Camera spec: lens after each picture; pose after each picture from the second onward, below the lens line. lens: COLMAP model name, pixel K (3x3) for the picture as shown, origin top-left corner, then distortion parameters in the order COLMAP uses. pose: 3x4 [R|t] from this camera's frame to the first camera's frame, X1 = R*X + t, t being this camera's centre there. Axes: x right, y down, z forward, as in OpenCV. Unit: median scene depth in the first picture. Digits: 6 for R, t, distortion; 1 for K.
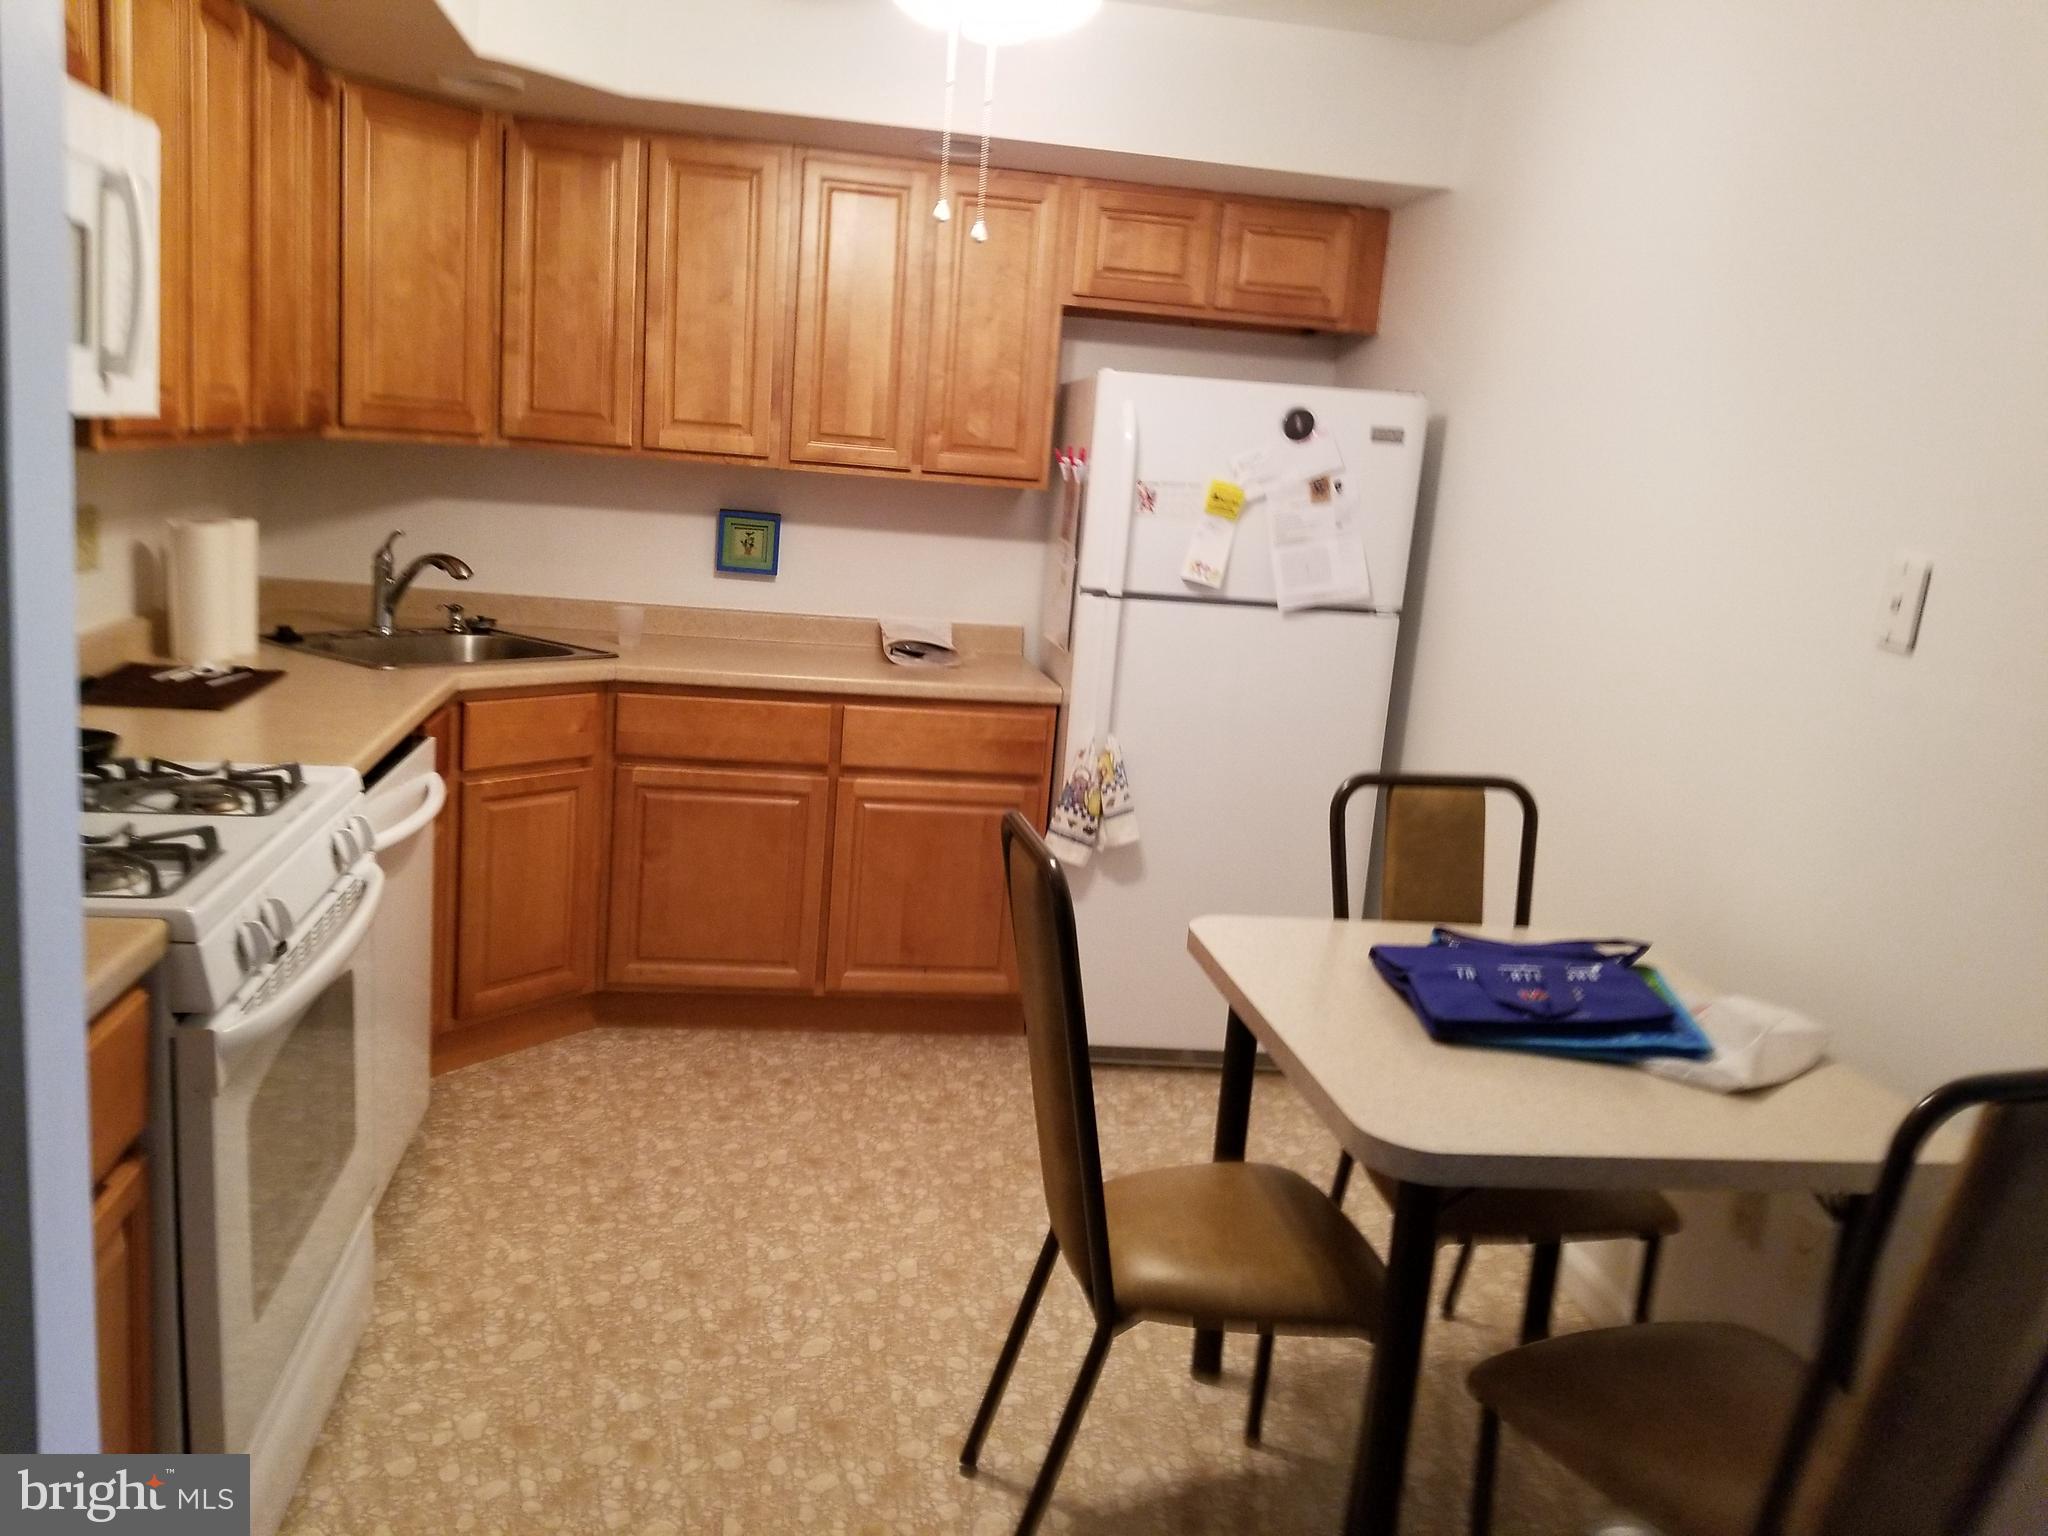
lens RADIAL K [[1636.0, 0, 1003.0], [0, 1636.0, 760.3], [0, 0, 1]] dist [0.002655, -0.011450]
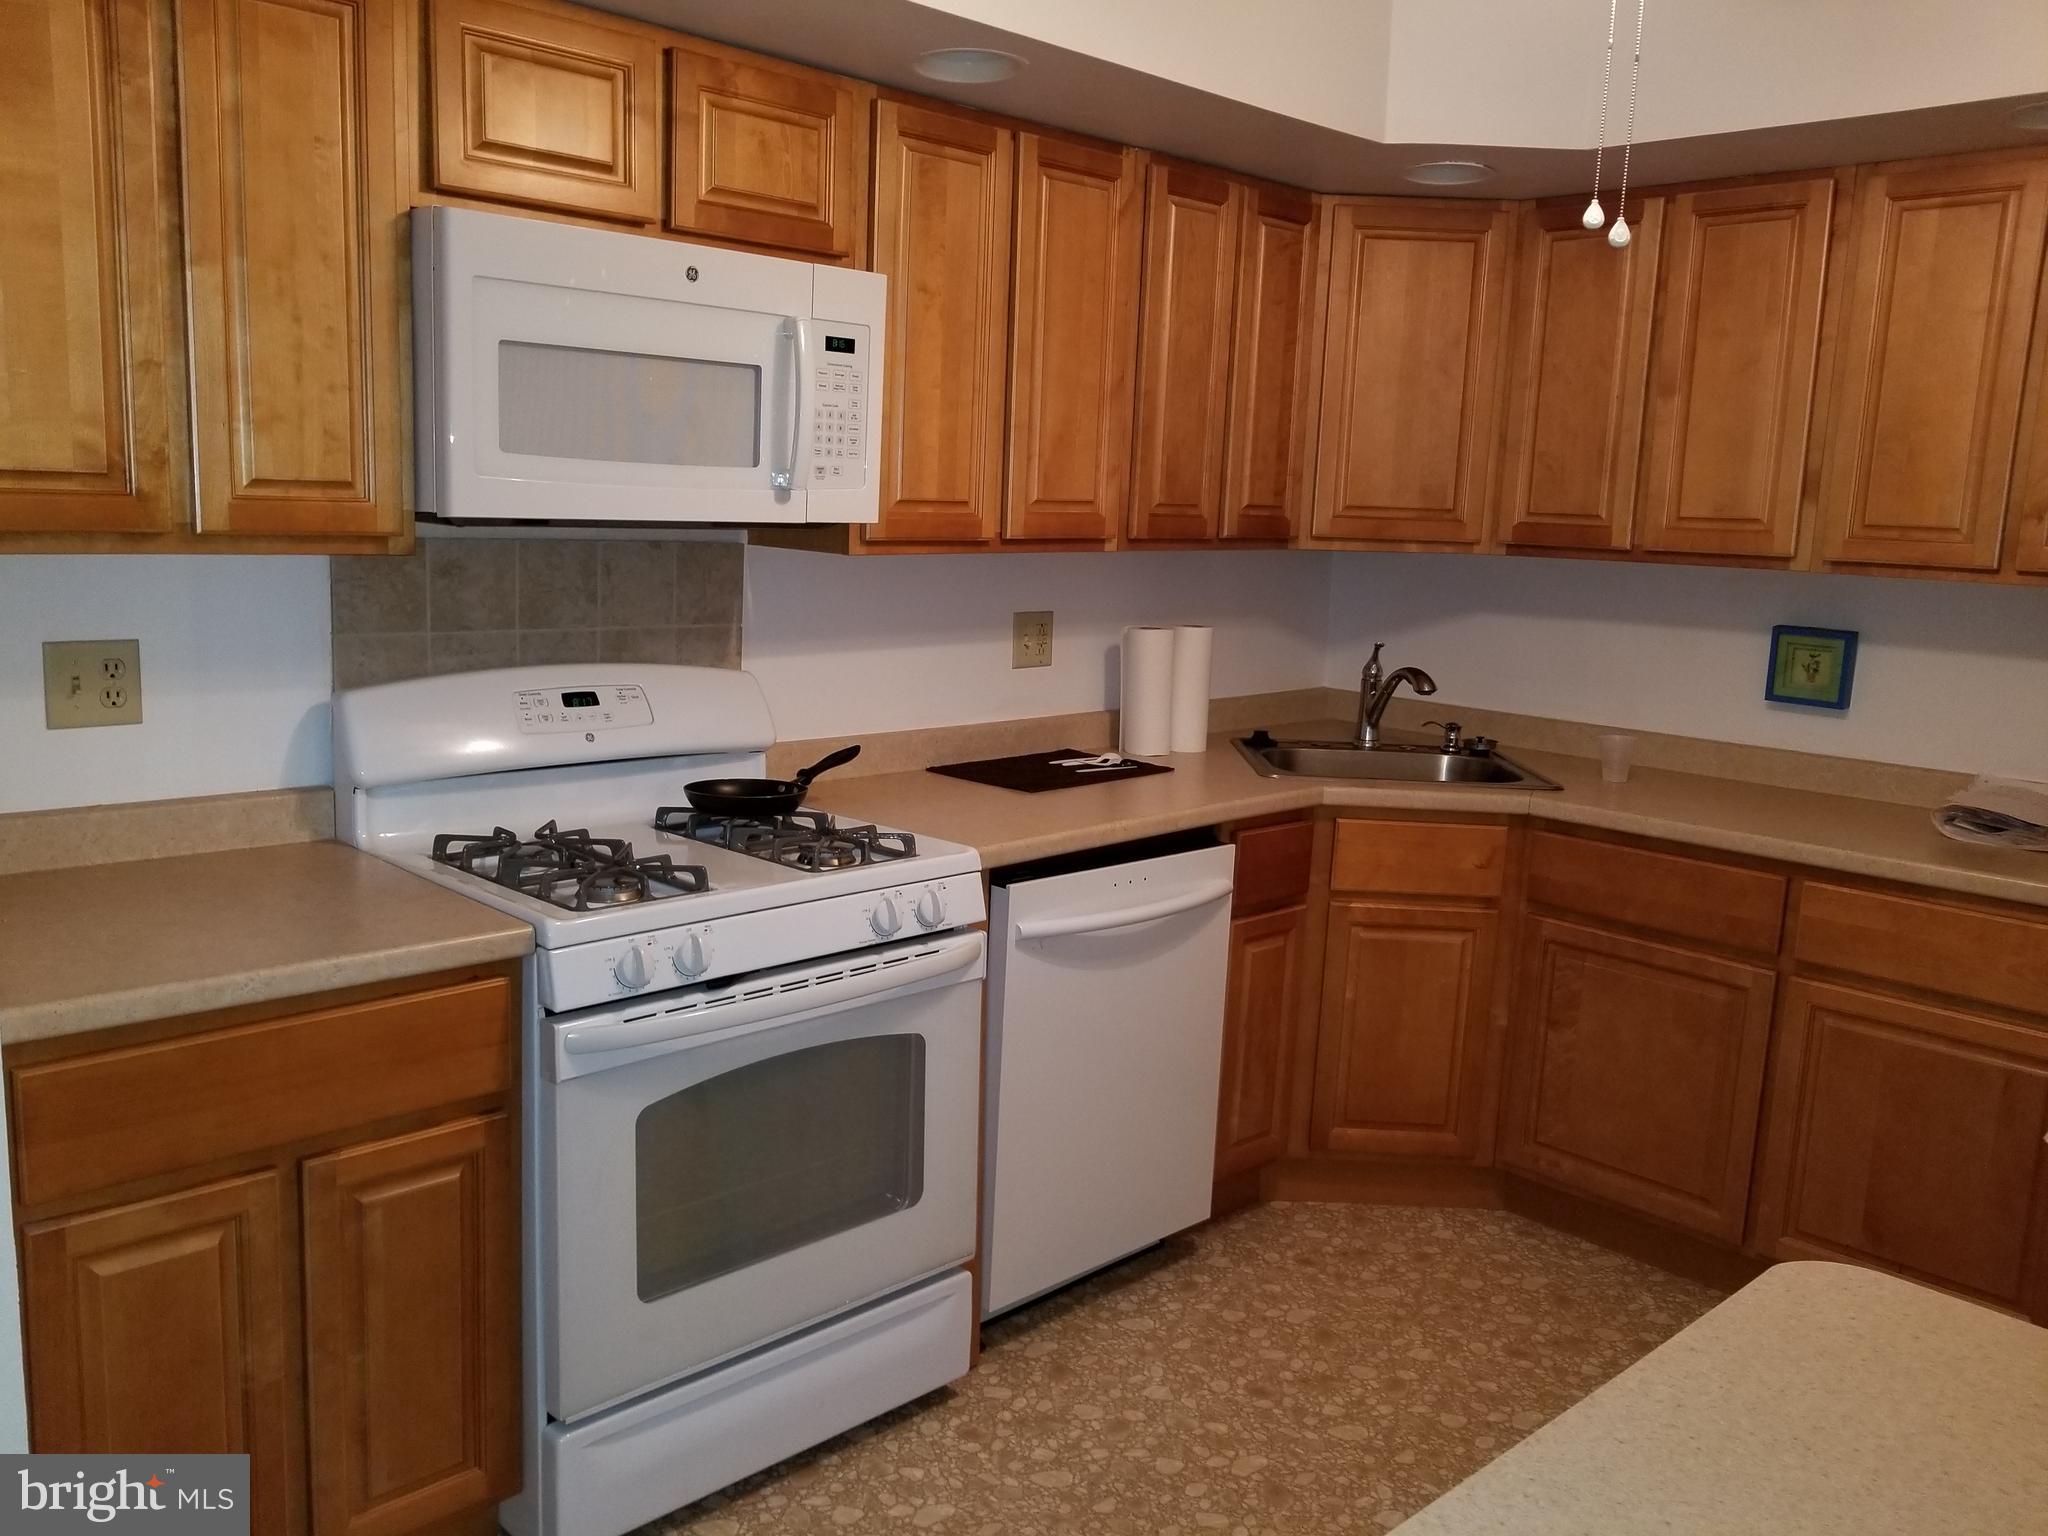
lens RADIAL K [[1636.0, 0, 1009.5], [0, 1636.0, 764.2], [0, 0, 1]] dist [0.002655, -0.011450]
pose [[0.561667, 0.072534, -0.824178, 0.314741], [-0.141248, 0.989932, -0.009137, -0.027658], [0.815217, 0.121546, 0.566257, 0.270898]]
